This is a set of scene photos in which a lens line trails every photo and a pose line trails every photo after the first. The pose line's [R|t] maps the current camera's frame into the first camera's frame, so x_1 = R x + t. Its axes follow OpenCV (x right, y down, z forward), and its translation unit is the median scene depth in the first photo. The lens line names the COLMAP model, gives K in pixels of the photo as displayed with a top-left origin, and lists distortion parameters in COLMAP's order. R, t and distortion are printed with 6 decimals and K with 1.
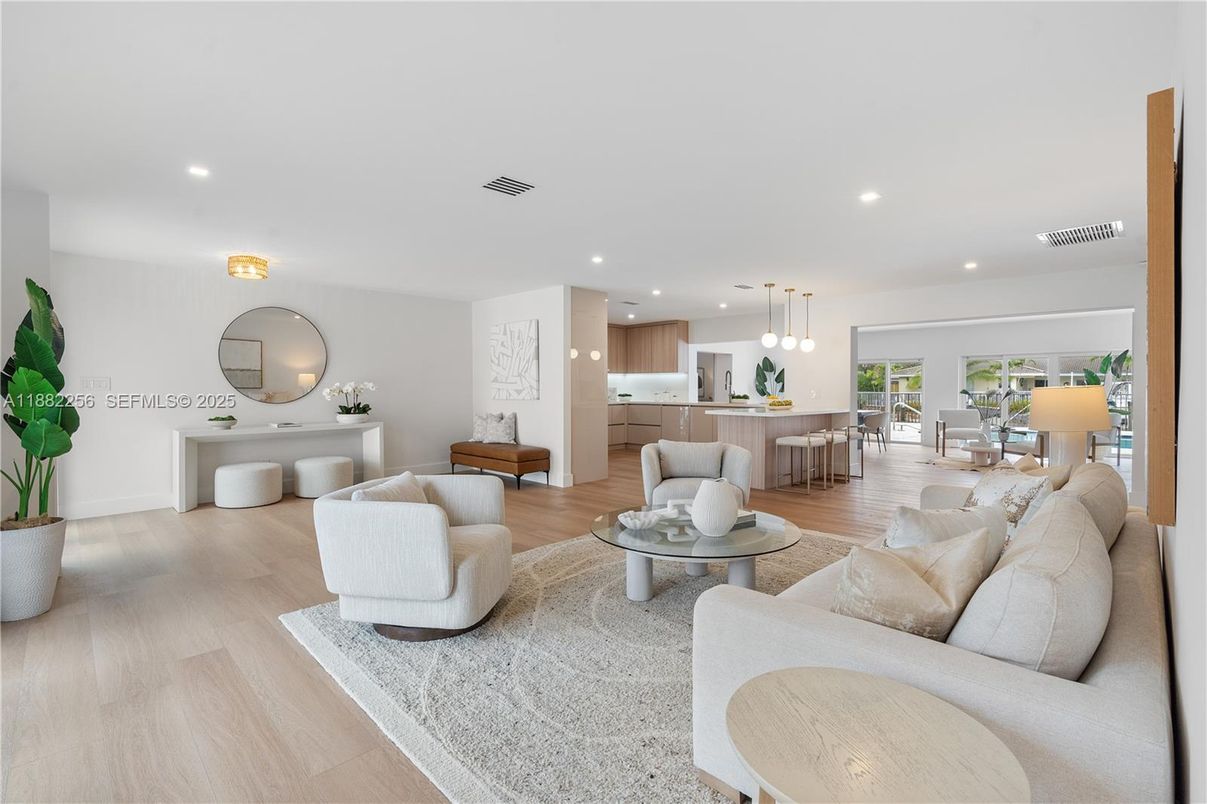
lens RADIAL K [[550.2, 0, 601.7], [0, 550.2, 394.8], [0, 0, 1]] dist [-0.020818, -0.000334]
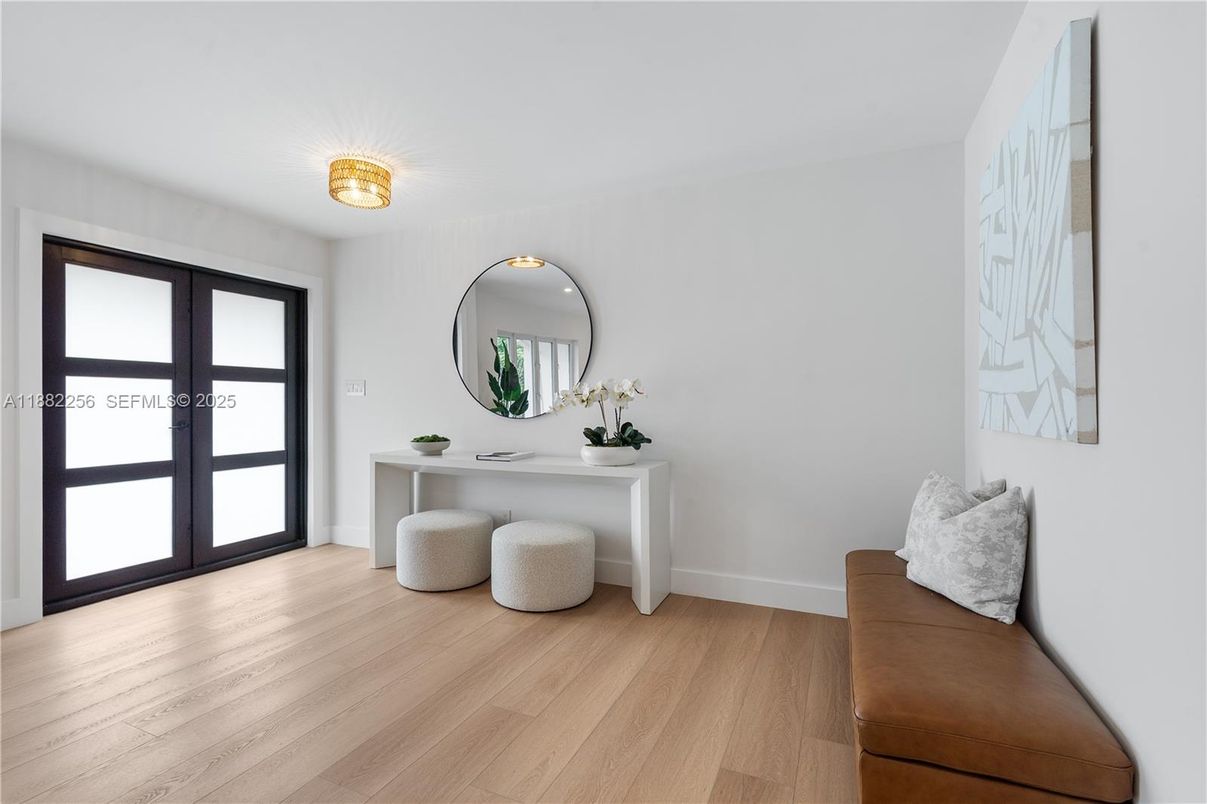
lens RADIAL K [[550.2, 0, 598.2], [0, 550.2, 404.0], [0, 0, 1]] dist [-0.020818, -0.000334]
pose [[0.353200, 0.005439, -0.935532, -0.002705], [-0.014047, 0.999901, 0.000509, -0.002064], [0.935442, 0.012962, 0.353242, 0.805385]]
